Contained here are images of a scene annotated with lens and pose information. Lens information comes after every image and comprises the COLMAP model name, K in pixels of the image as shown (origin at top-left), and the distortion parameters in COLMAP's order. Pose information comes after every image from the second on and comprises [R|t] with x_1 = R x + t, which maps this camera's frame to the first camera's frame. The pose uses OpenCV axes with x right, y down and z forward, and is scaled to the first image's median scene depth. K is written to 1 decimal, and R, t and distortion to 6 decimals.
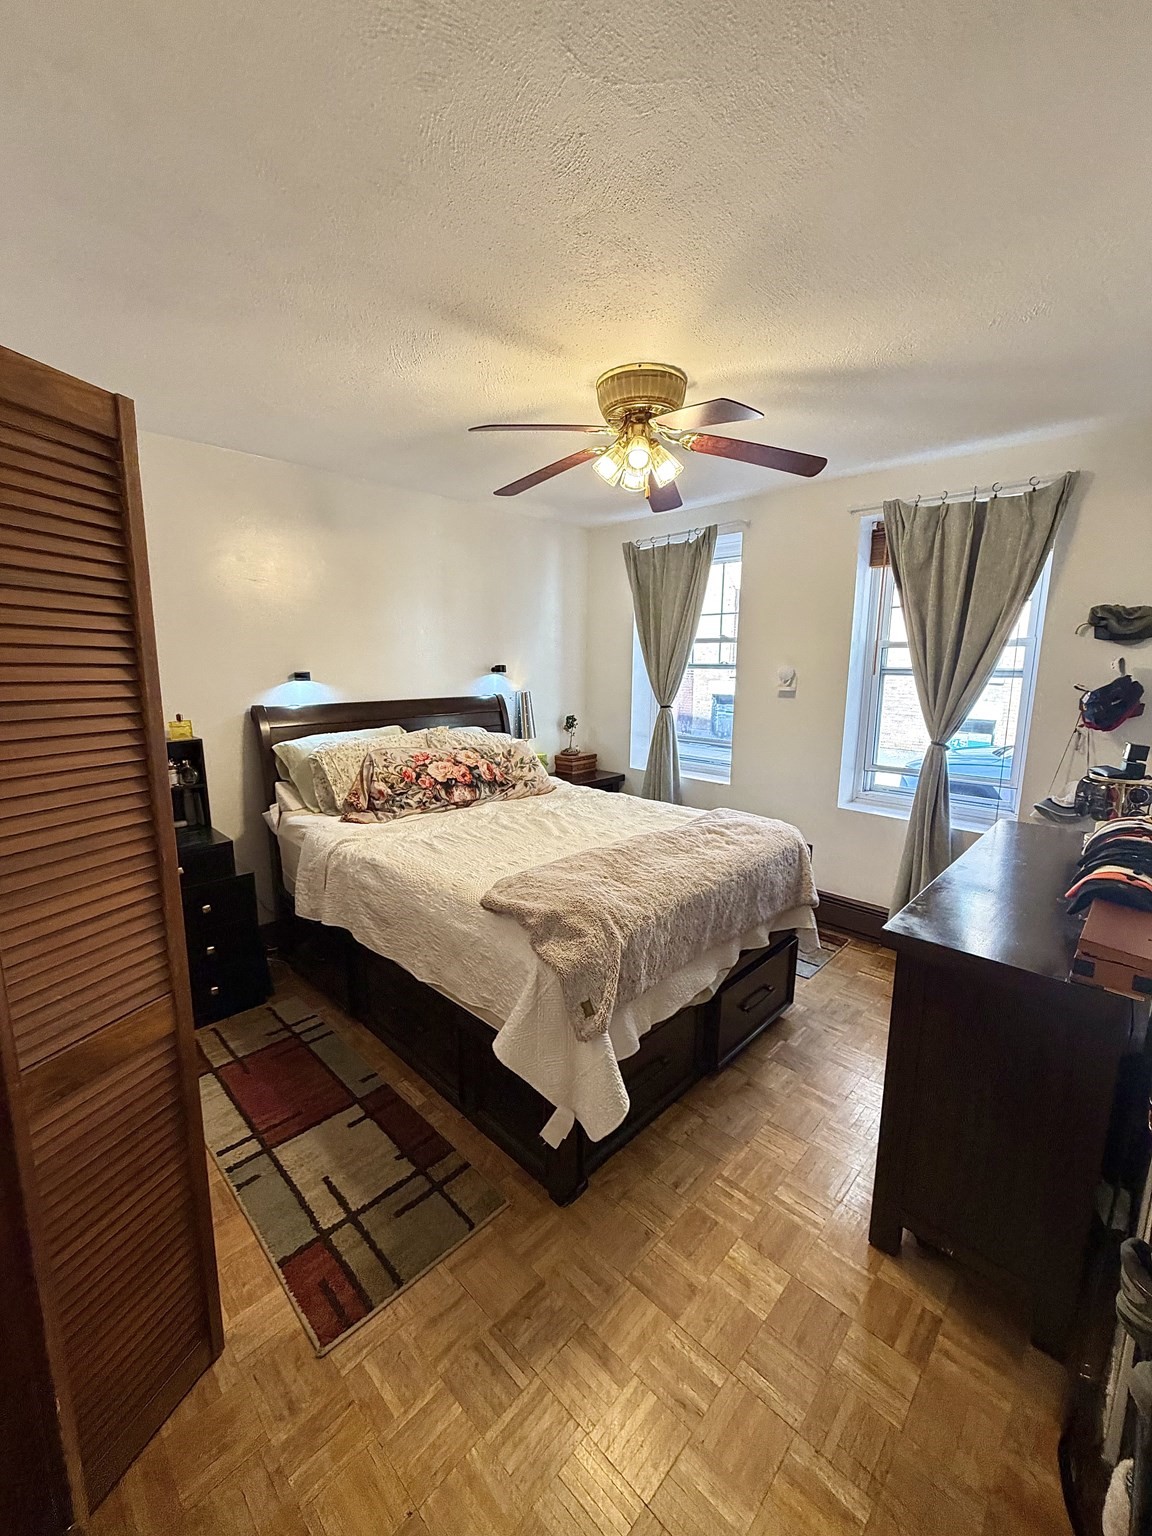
lens RADIAL K [[620.3, 0, 576.0], [0, 620.3, 768.0], [0, 0, 1]] dist [0.000116, -0.000132]
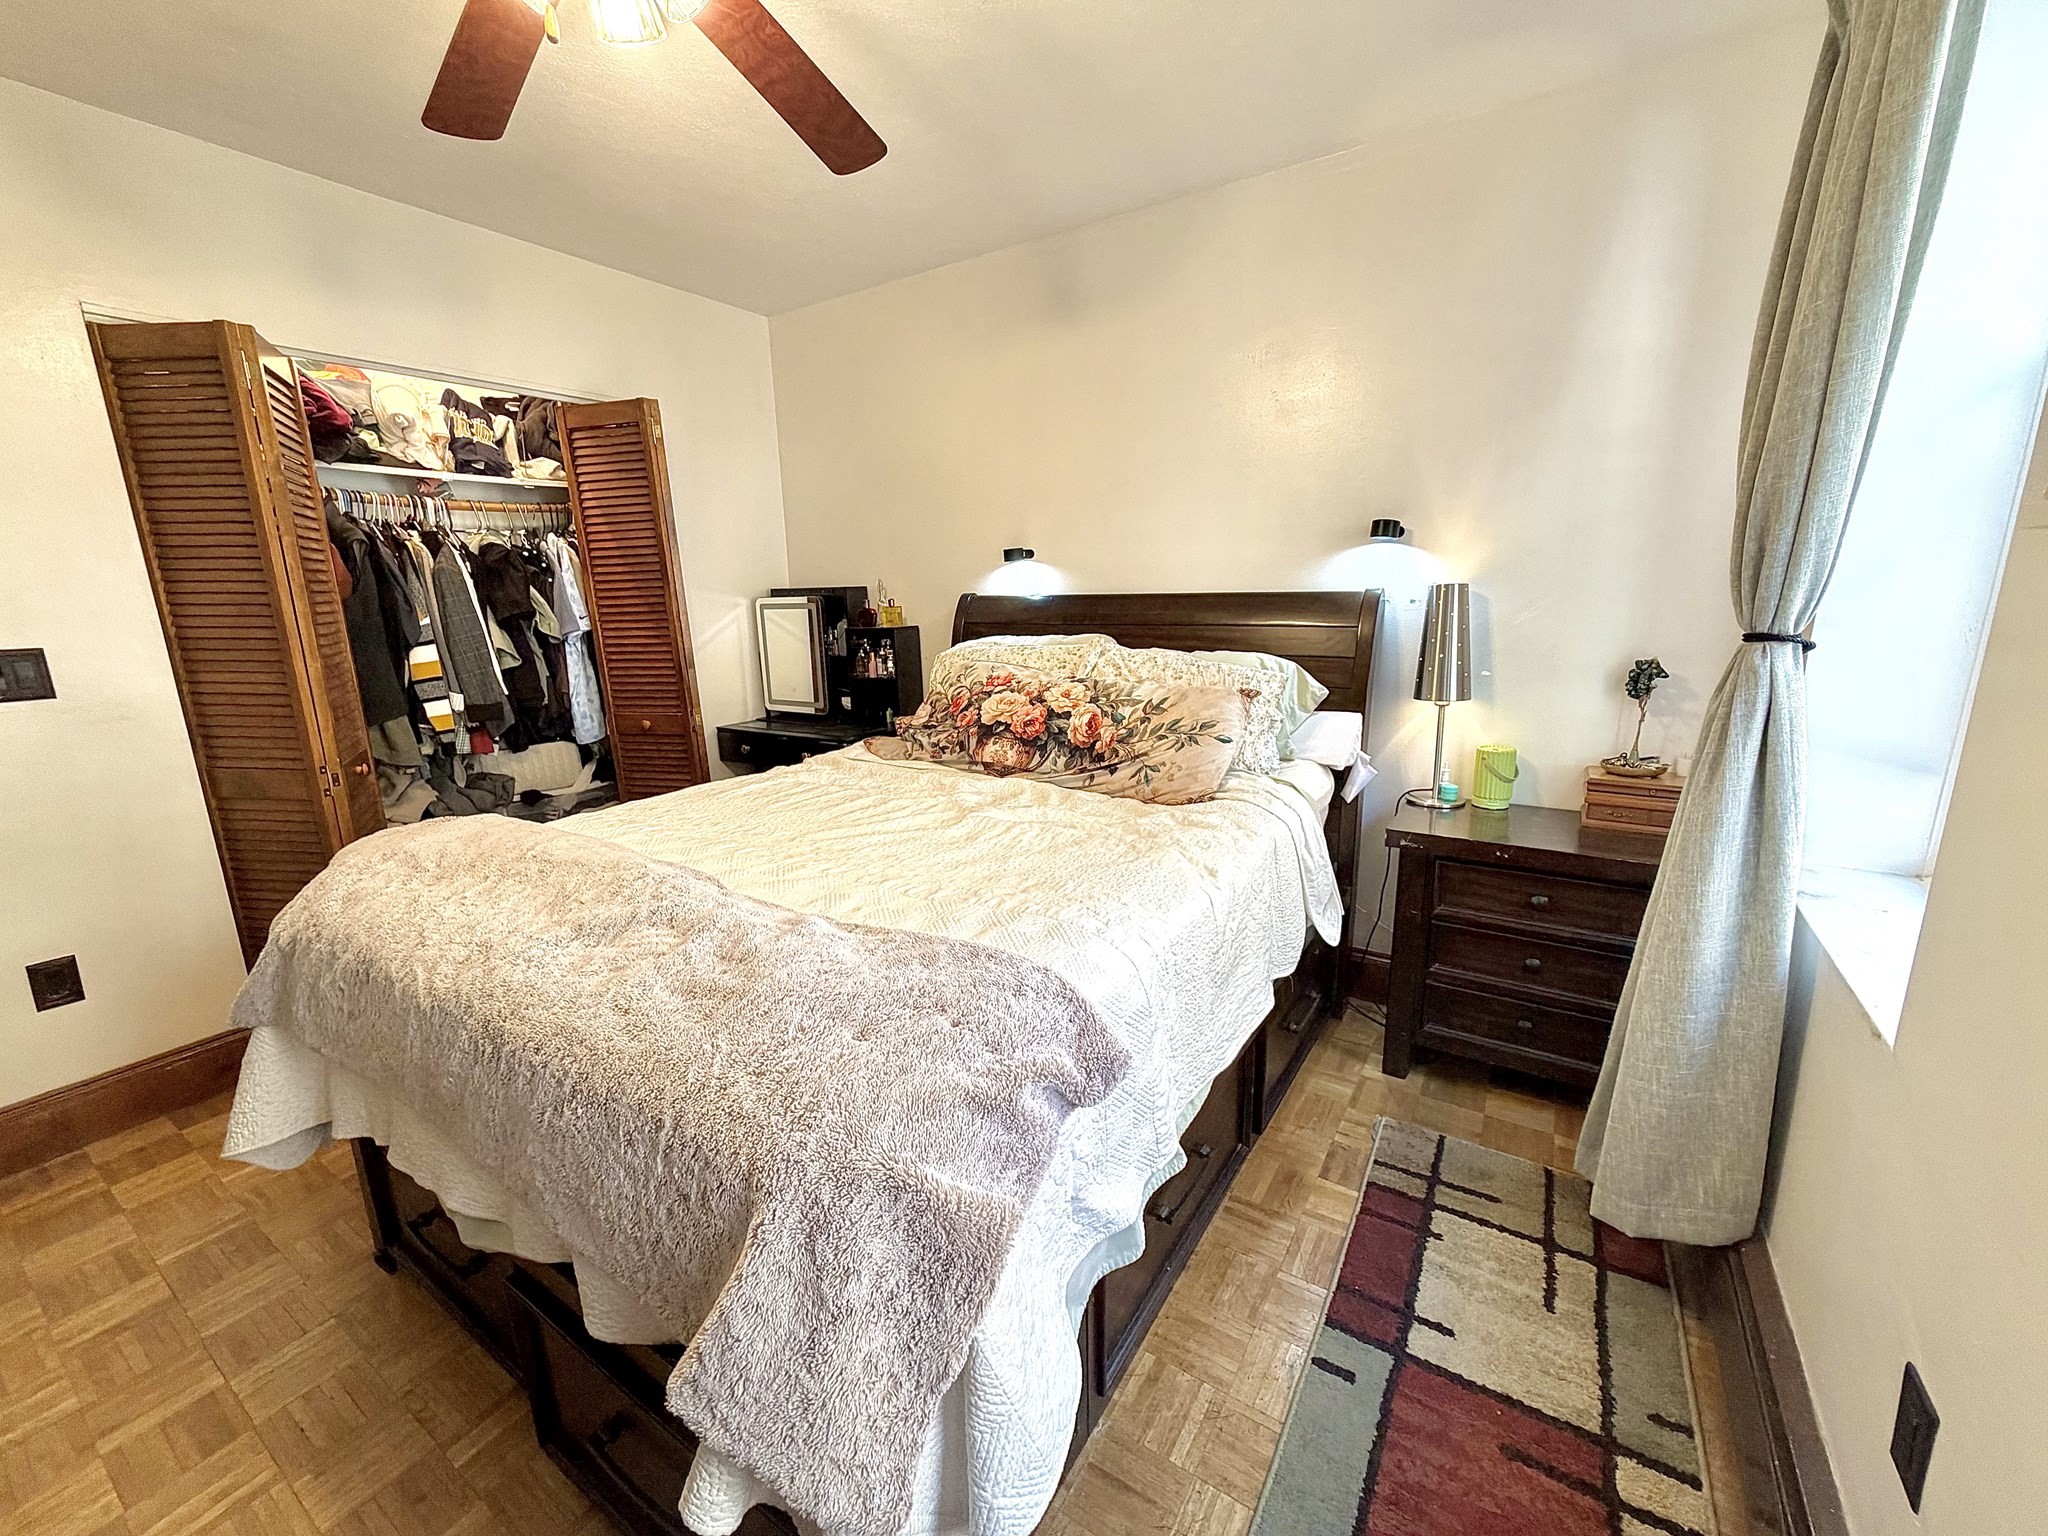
lens RADIAL K [[827.0, 0, 1024.0], [0, 827.0, 768.0], [0, 0, 1]] dist [0.000116, -0.000132]
pose [[0.175473, 0.211978, -0.961392, 0.532211], [-0.145968, 0.971352, 0.187532, -0.085867], [0.973603, 0.107425, 0.201388, 0.823757]]
